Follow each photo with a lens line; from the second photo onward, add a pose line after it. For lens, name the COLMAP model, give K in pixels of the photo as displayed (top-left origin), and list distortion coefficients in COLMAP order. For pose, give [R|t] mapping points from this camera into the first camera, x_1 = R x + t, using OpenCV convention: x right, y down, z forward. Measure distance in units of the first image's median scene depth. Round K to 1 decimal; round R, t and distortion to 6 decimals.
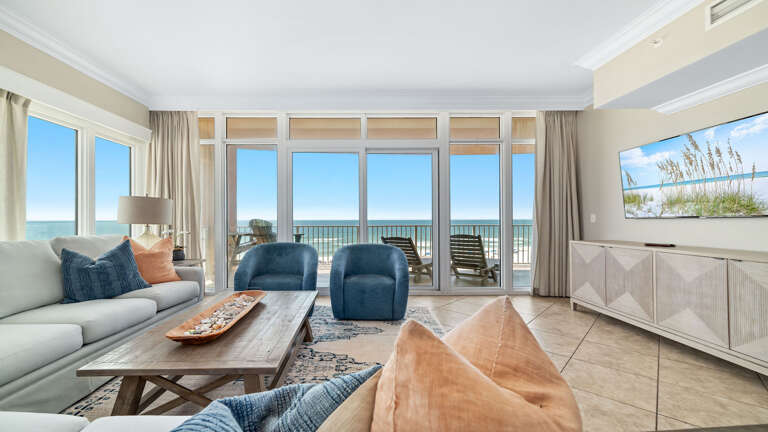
lens RADIAL K [[308.0, 0, 362.1], [0, 308.0, 218.1], [0, 0, 1]] dist [0.002227, -0.000017]
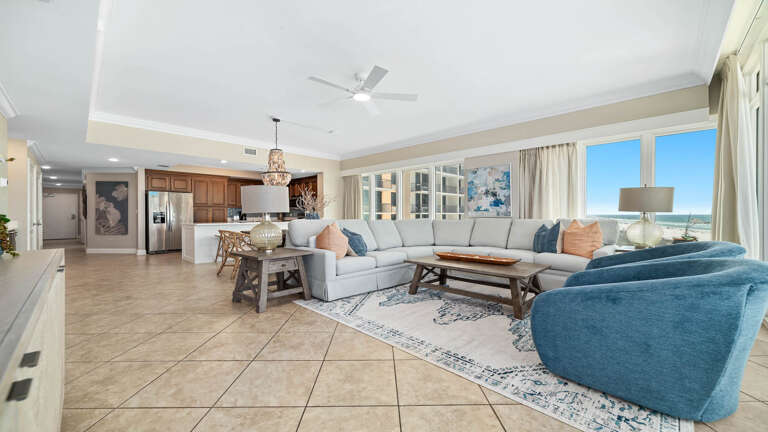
lens RADIAL K [[293.1, 0, 384.0], [0, 293.1, 216.0], [0, 0, 1]] dist [-0.002111, -0.000200]
pose [[-0.700874, 0.006705, -0.713253, 0.782938], [0.008707, 0.999962, 0.000844, 0.029788], [0.713232, -0.005619, -0.700906, 1.218845]]
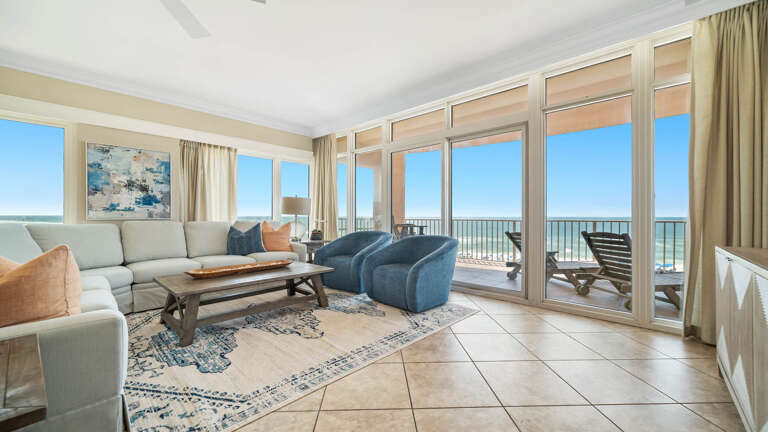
lens RADIAL K [[293.1, 0, 384.0], [0, 293.1, 216.0], [0, 0, 1]] dist [-0.002111, -0.000200]
pose [[0.727334, 0.005730, -0.686259, 0.719927], [-0.000966, 0.999973, 0.007325, 0.018237], [0.686282, -0.004664, 0.727320, 0.268337]]
